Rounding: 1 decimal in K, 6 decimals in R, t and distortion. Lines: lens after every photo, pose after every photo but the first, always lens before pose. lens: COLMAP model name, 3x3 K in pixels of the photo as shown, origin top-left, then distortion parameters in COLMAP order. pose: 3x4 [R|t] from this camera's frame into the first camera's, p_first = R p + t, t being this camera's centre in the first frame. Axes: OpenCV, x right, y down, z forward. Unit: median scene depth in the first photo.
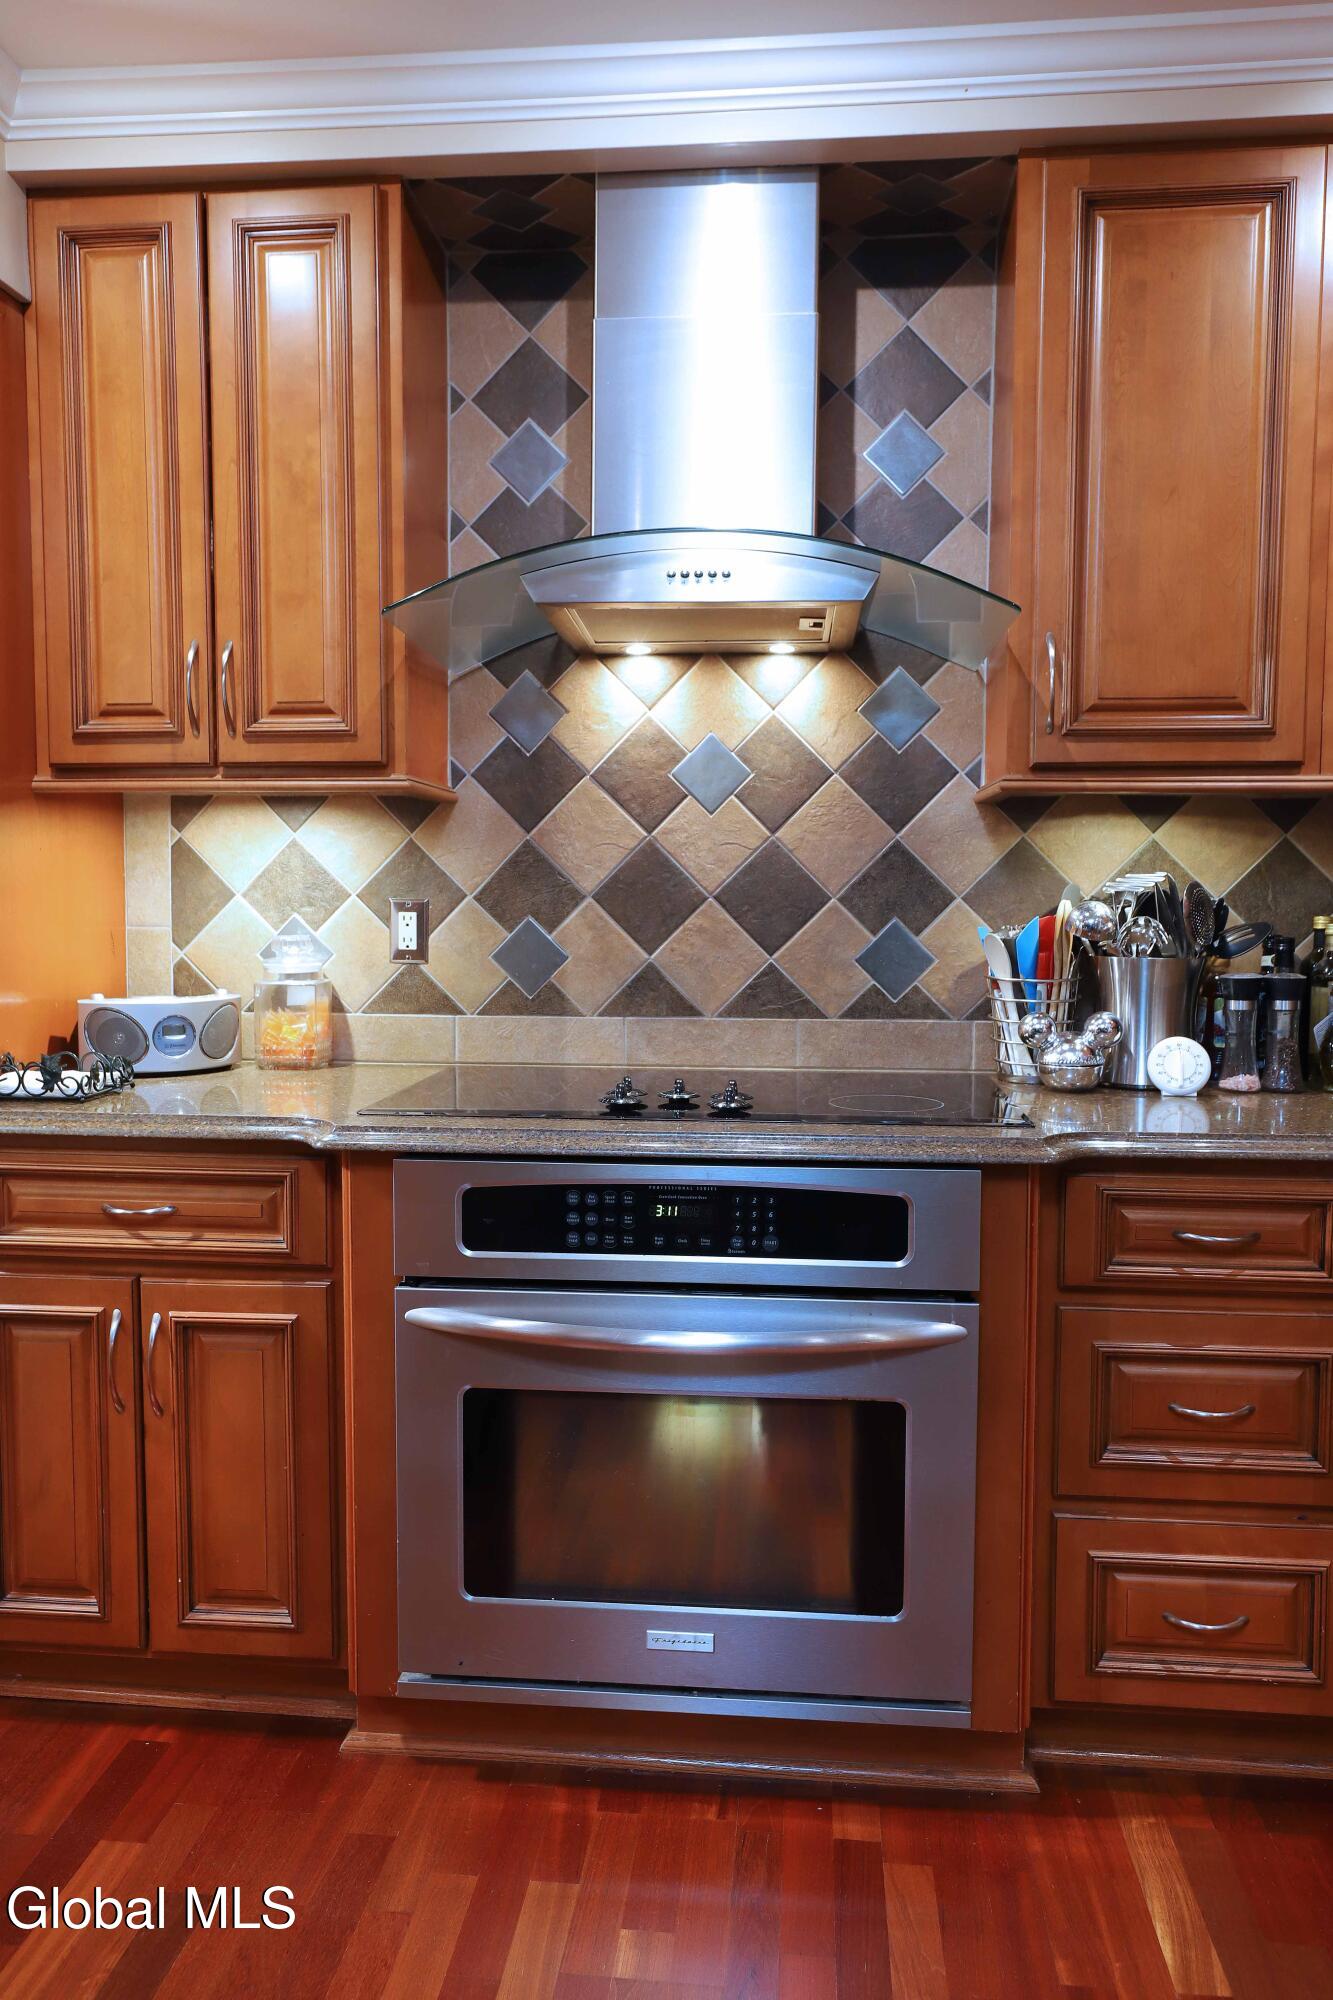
lens RADIAL K [[1390.4, 0, 662.4], [0, 1390.4, 959.7], [0, 0, 1]] dist [0.016736, -0.002657]
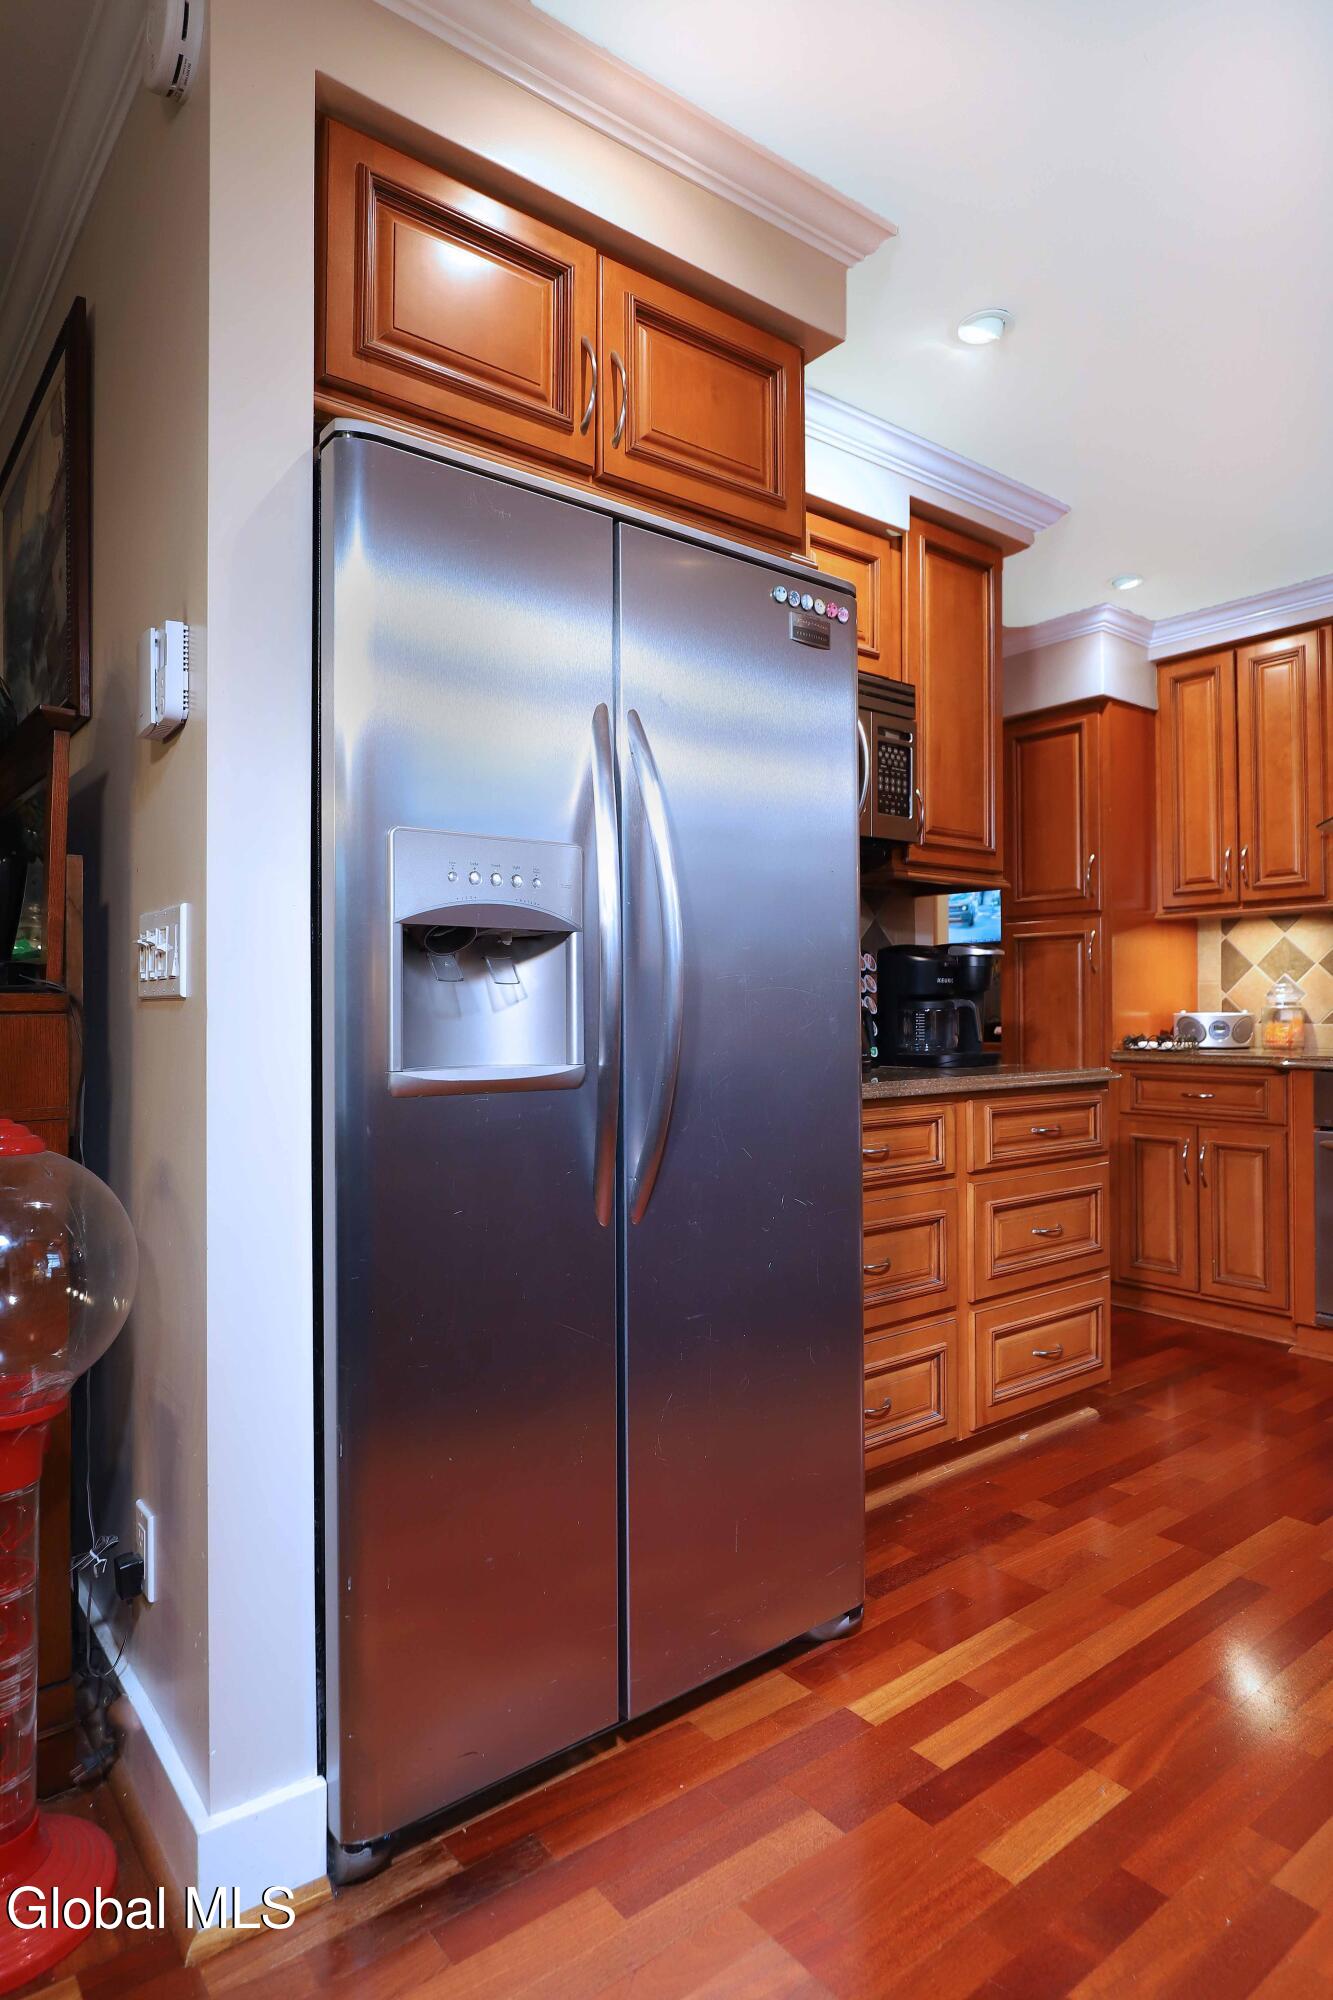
lens RADIAL K [[1133.3, 0, 630.3], [0, 1133.3, 998.1], [0, 0, 1]] dist [-0.018089, 0.004291]
pose [[0.646950, -0.007380, -0.762497, 0.380745], [-0.037342, 0.998447, -0.041347, 0.109572], [0.761618, 0.055223, 0.645669, -0.797076]]
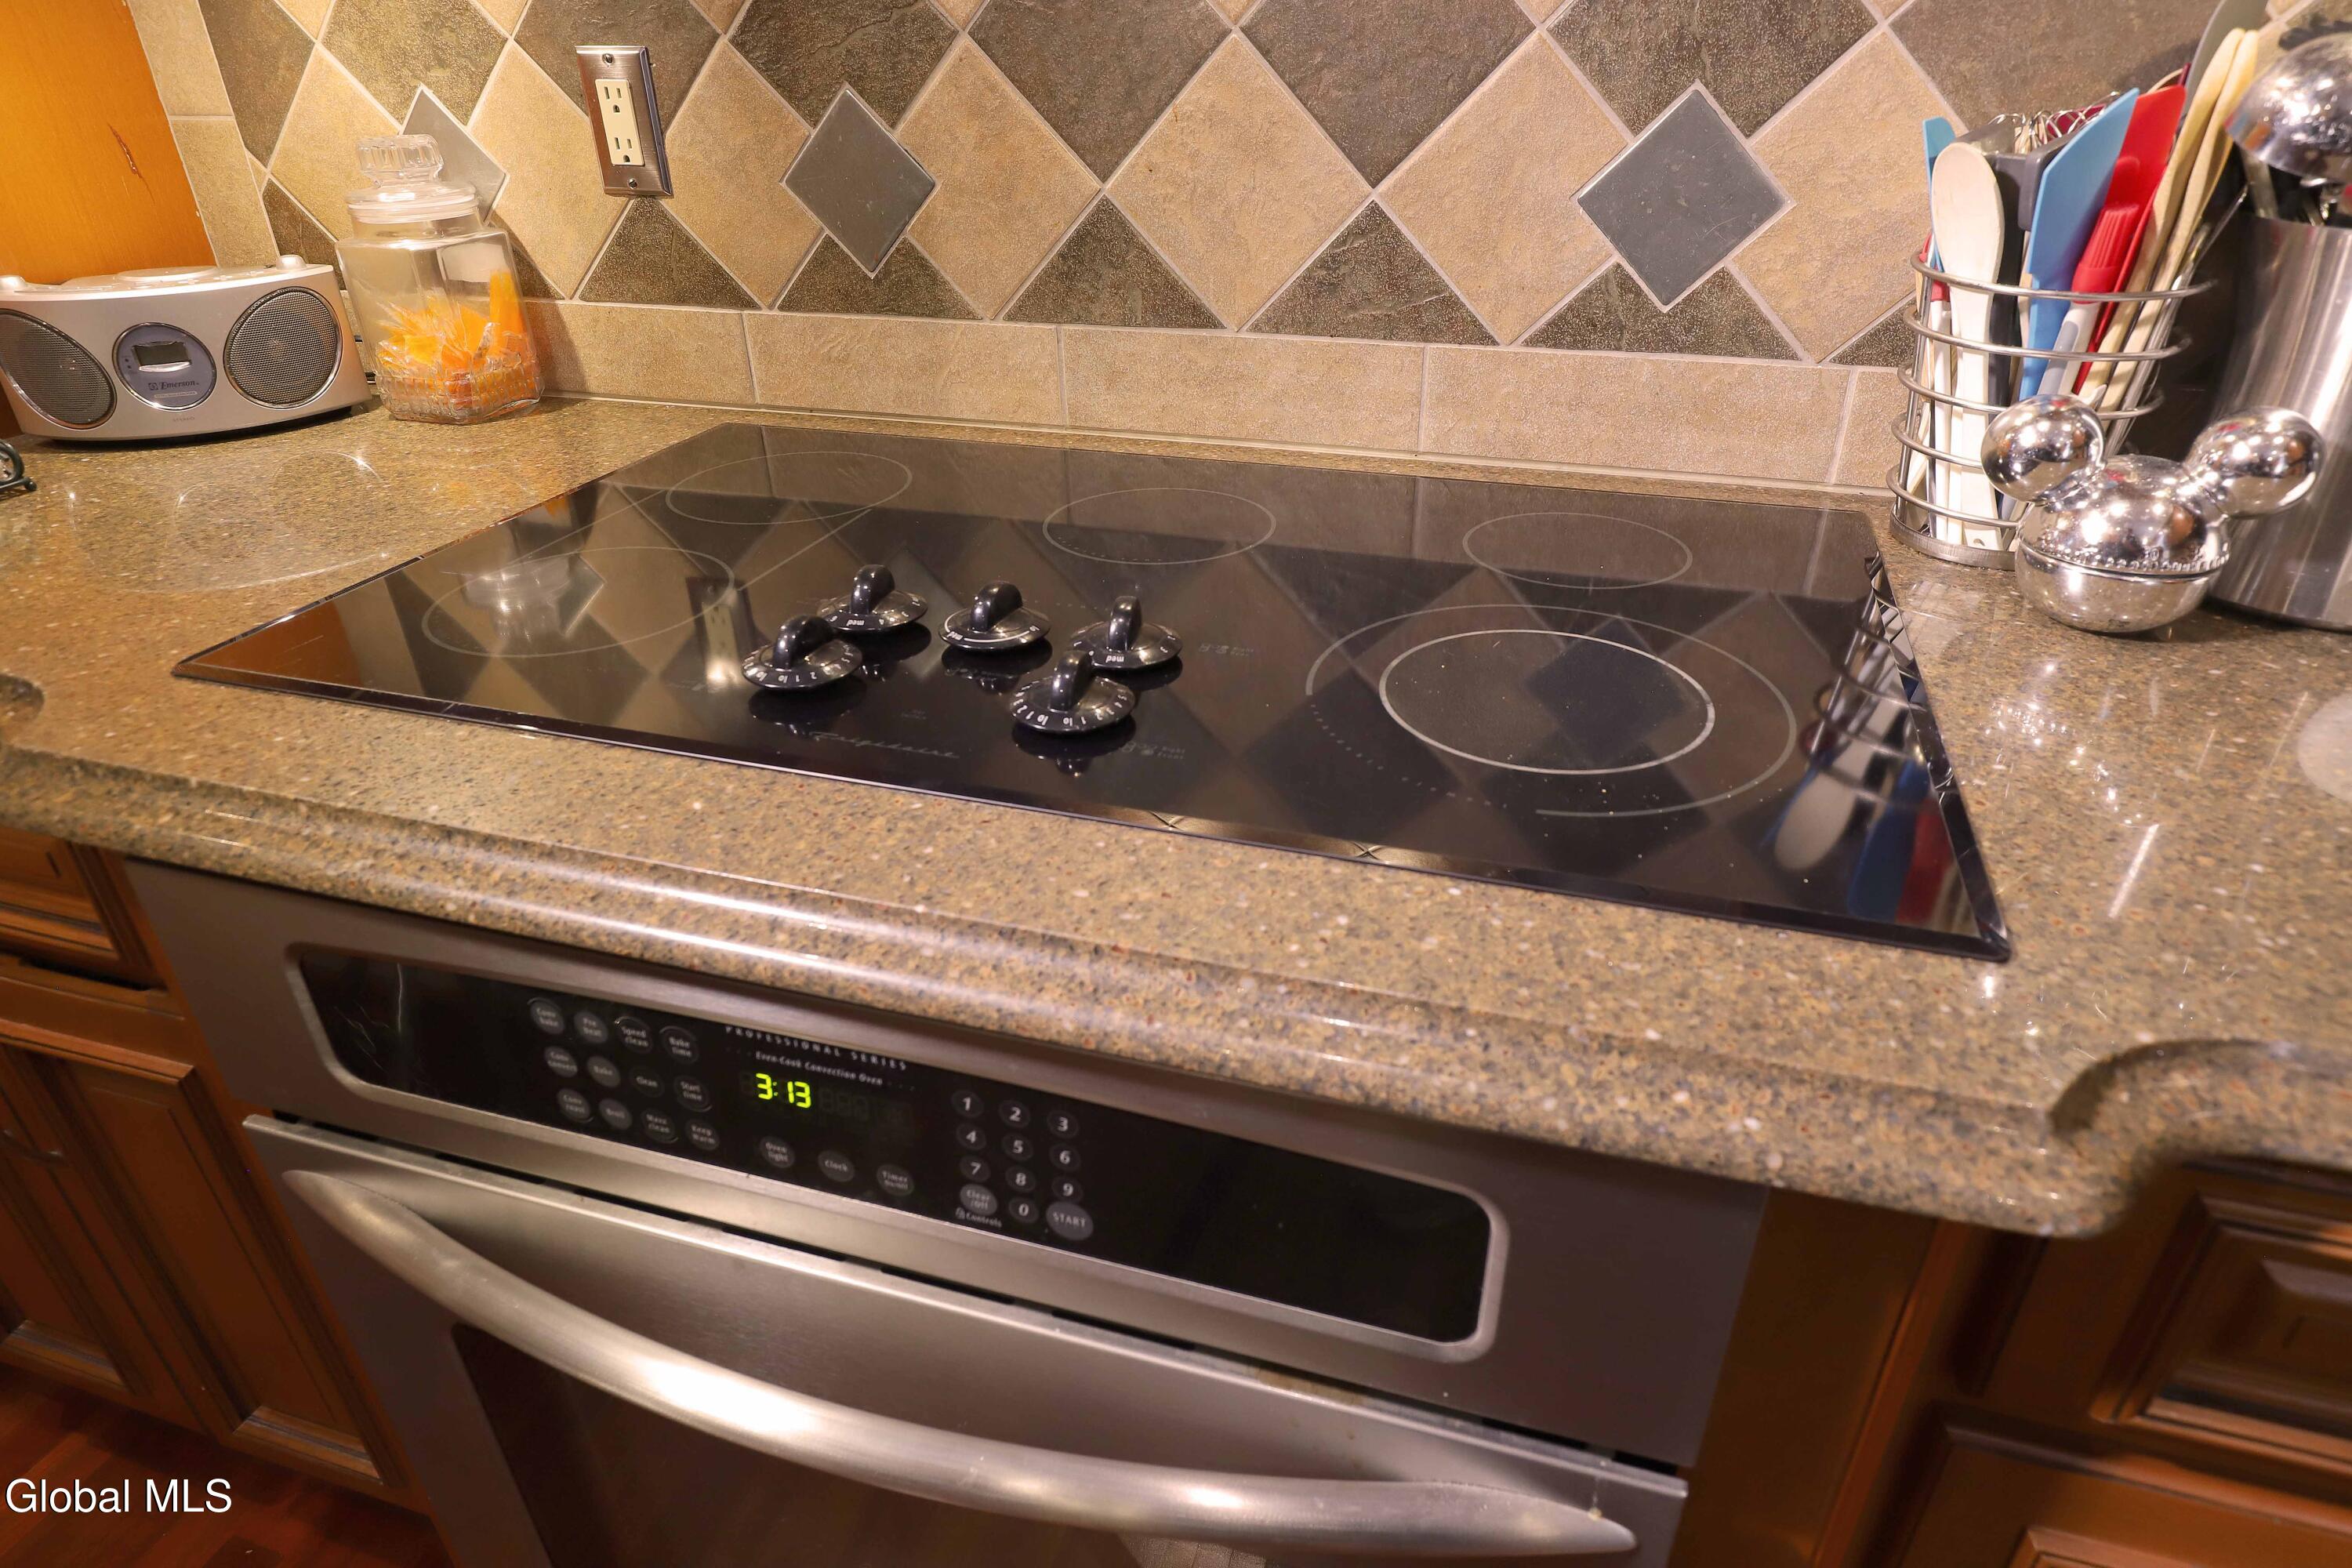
lens RADIAL K [[1402.1, 0, 1184.7], [0, 1402.1, 789.5], [0, 0, 1]] dist [-0.012504, 0.001820]
pose [[0.980261, 0.079605, -0.180975, 0.113637], [0.010150, 0.893891, 0.448169, -0.029802], [0.197448, -0.441160, 0.875438, 0.544701]]
